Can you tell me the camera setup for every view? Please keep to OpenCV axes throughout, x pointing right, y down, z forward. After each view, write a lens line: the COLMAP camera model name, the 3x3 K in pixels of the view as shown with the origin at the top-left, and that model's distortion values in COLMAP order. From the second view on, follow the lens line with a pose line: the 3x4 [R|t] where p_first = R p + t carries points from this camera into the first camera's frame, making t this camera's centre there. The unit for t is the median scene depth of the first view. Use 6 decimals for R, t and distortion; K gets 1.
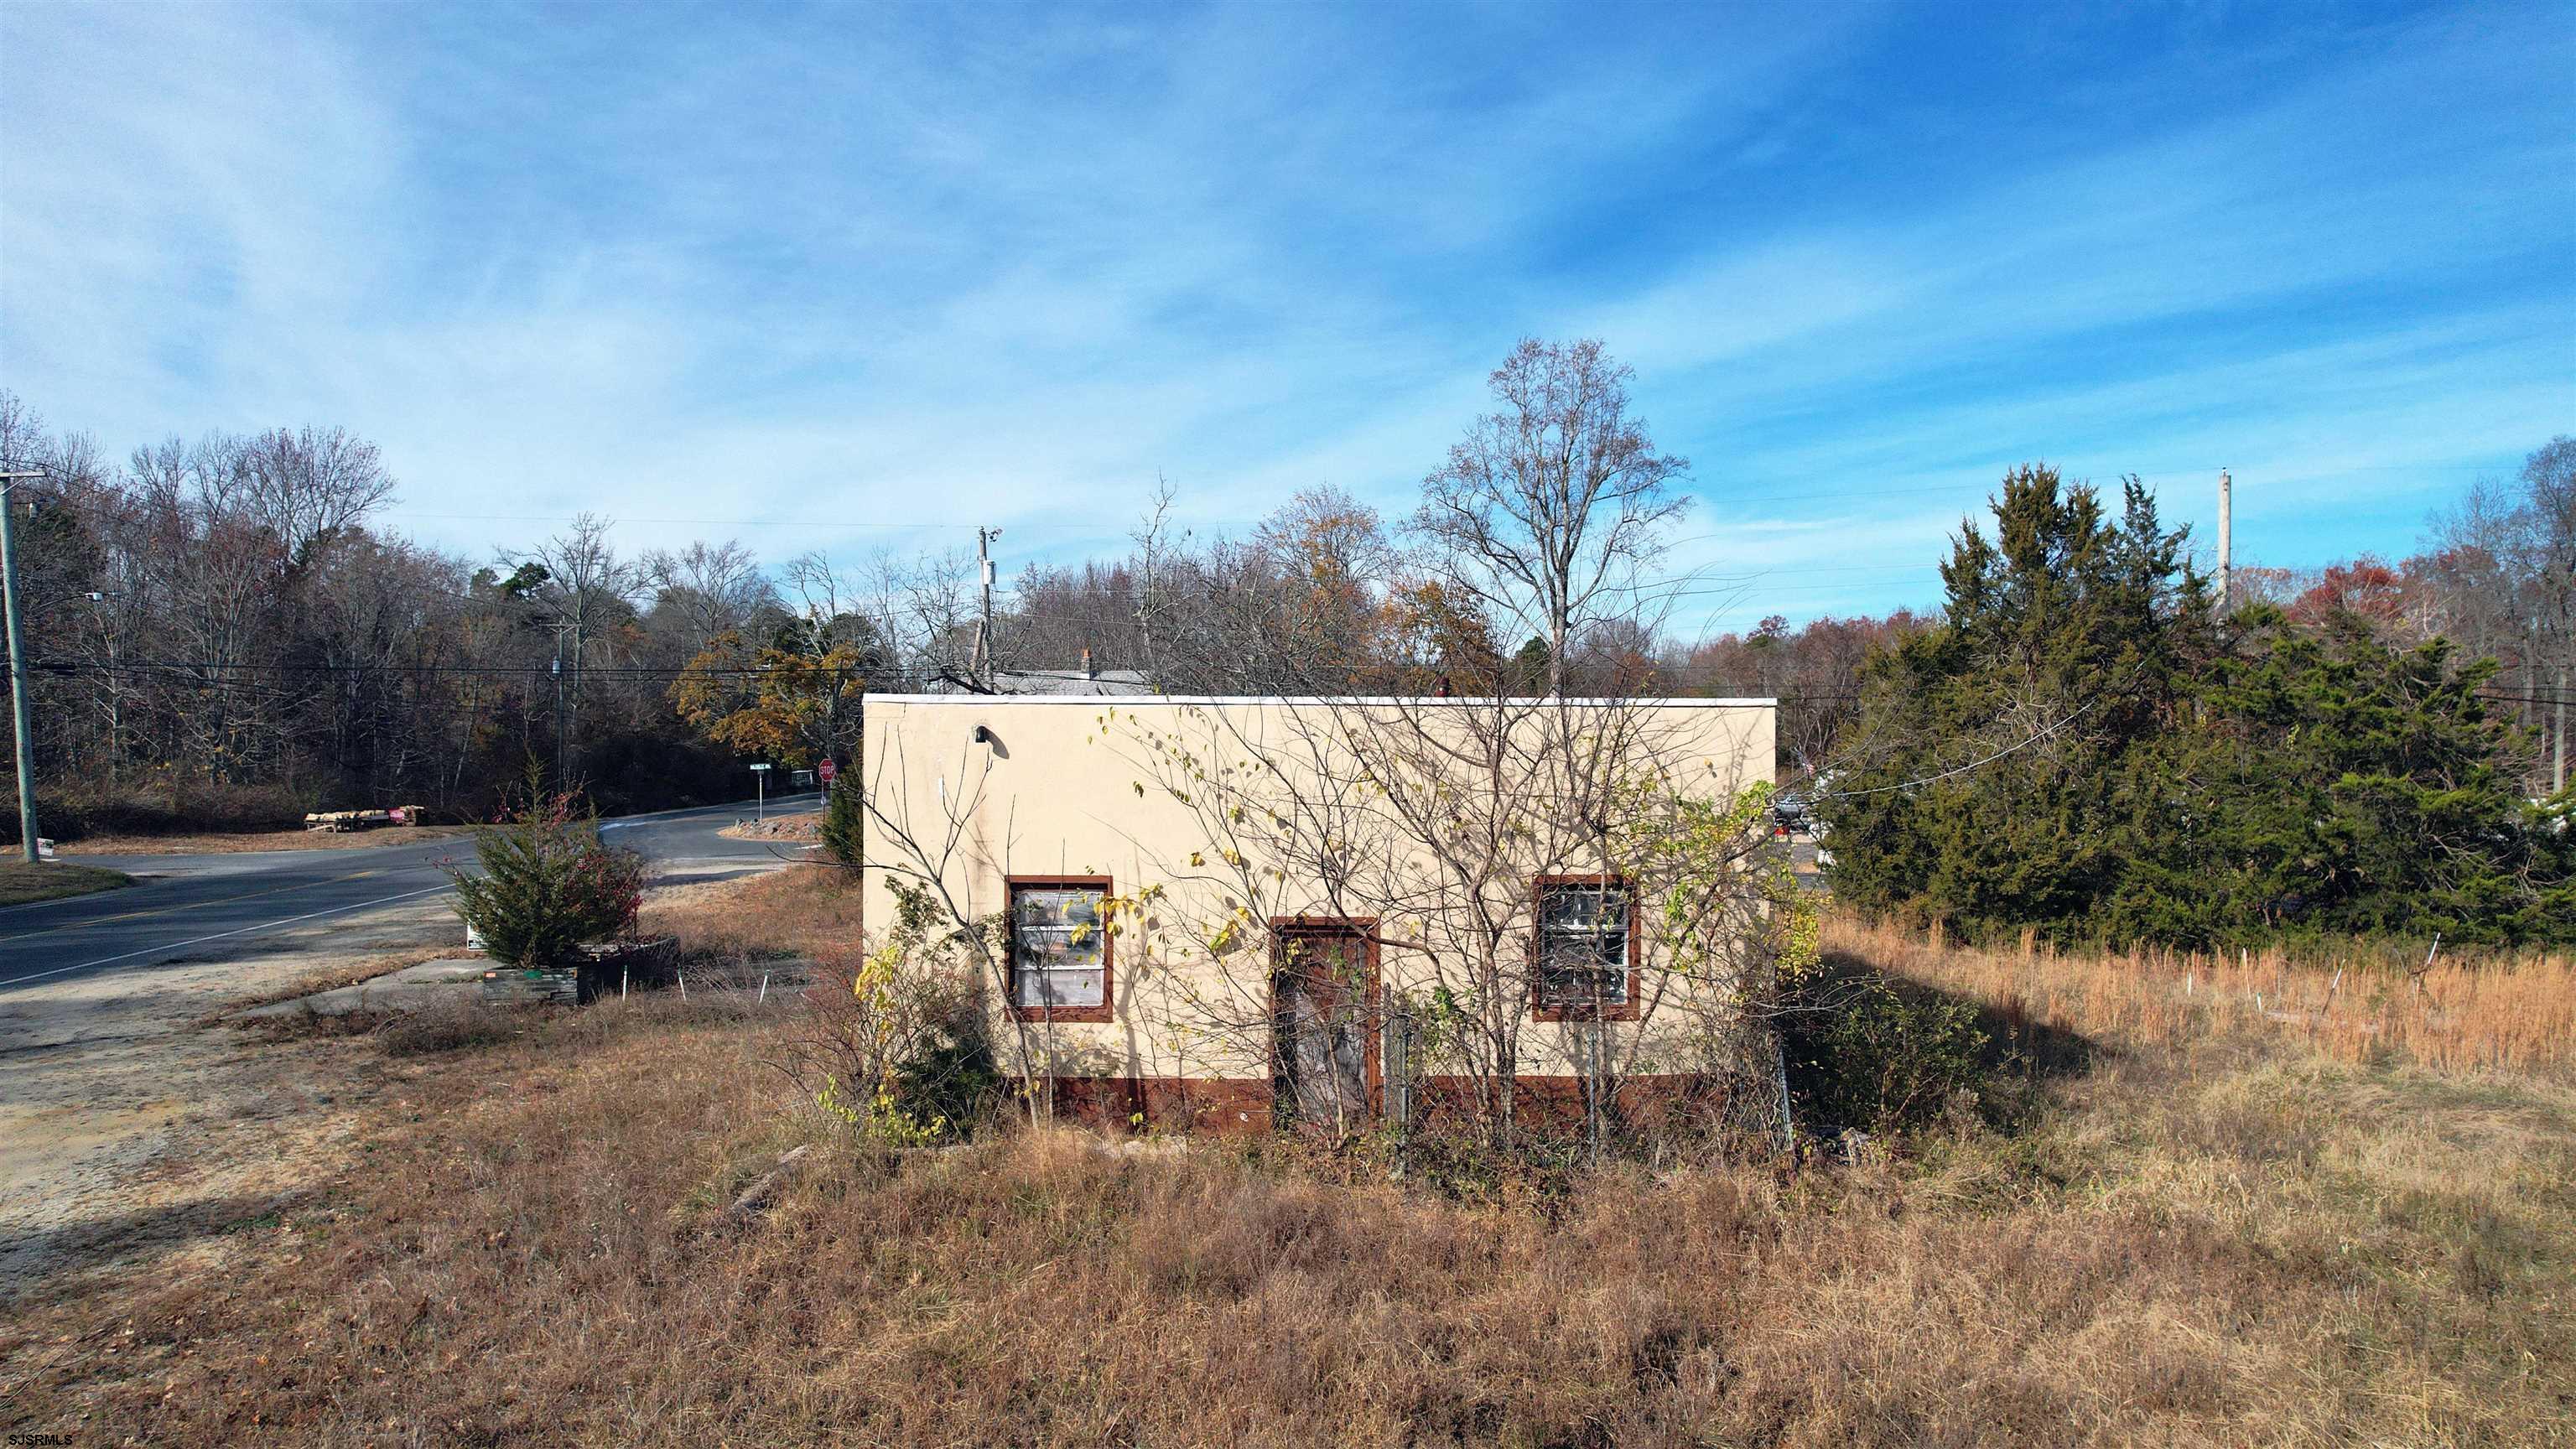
lens RADIAL K [[1654.8, 0, 1281.8], [0, 1654.8, 713.8], [0, 0, 1]] dist [-0.047929, 0.015656]
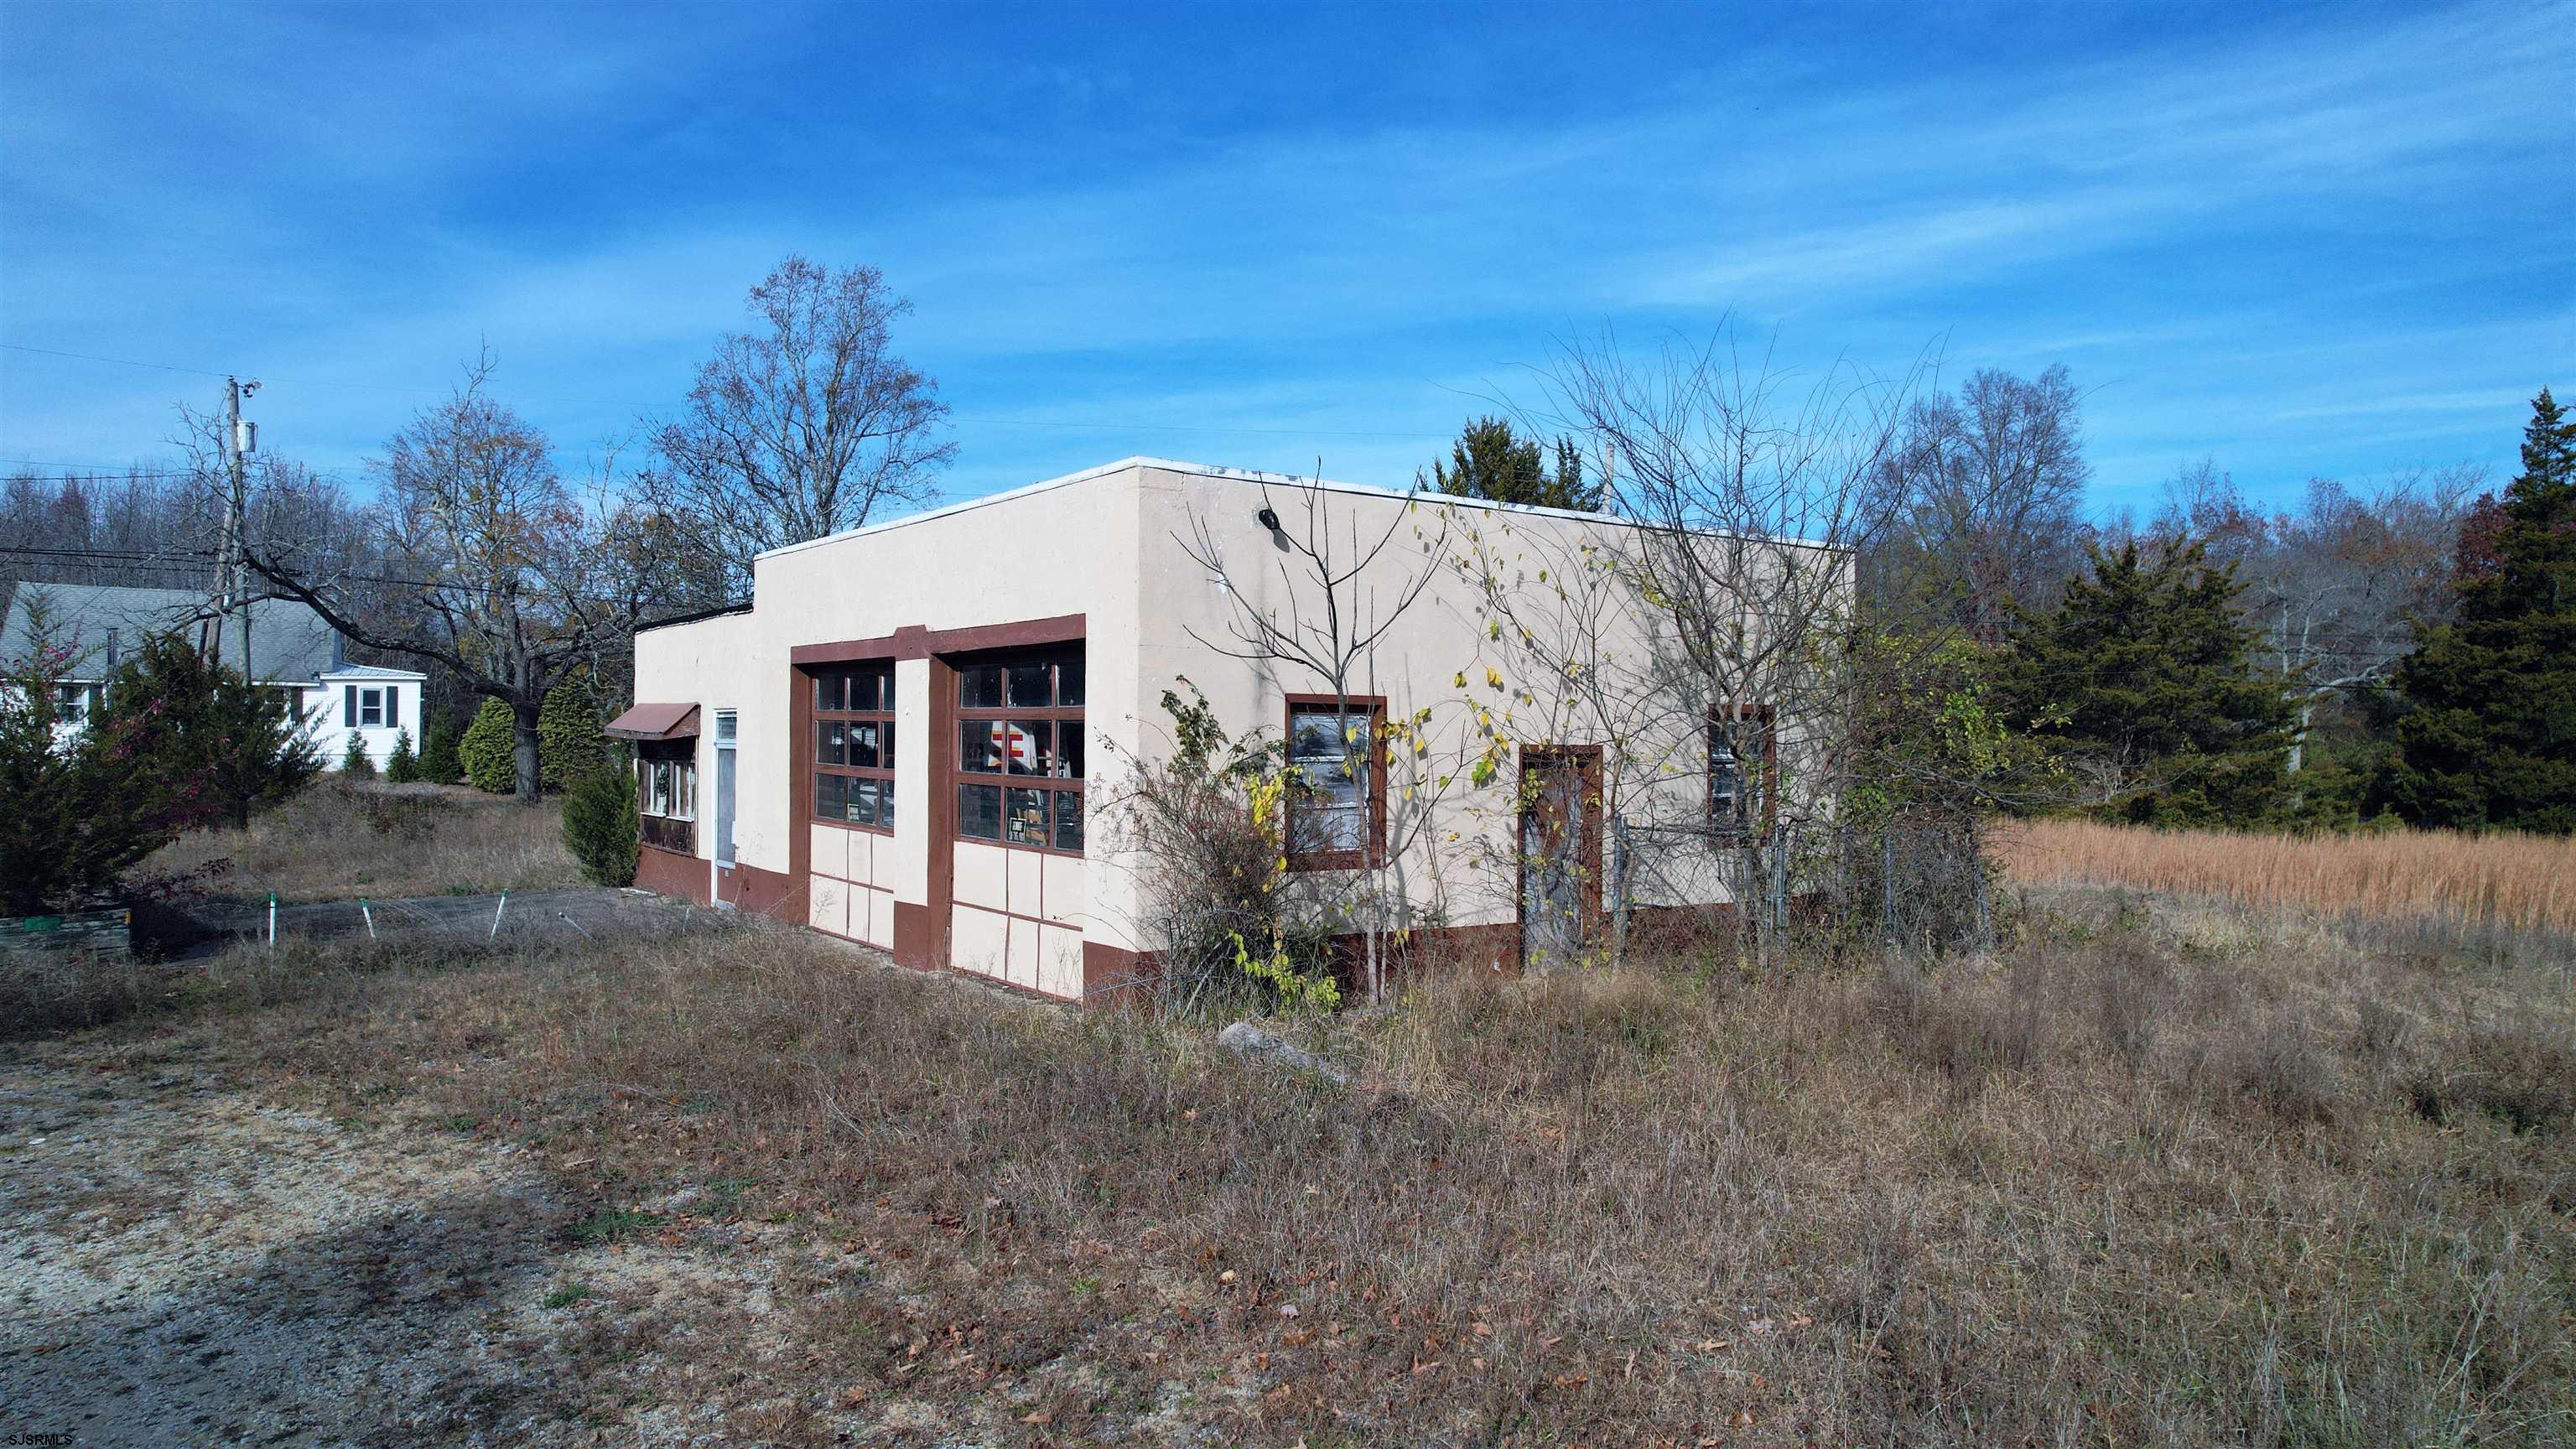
lens RADIAL K [[1654.8, 0, 1282.6], [0, 1654.8, 733.1], [0, 0, 1]] dist [-0.047929, 0.015656]
pose [[0.825696, 0.003733, 0.564103, -0.629160], [-0.014380, 0.999792, 0.014433, 0.105003], [-0.563932, -0.020029, 0.825578, 0.320063]]
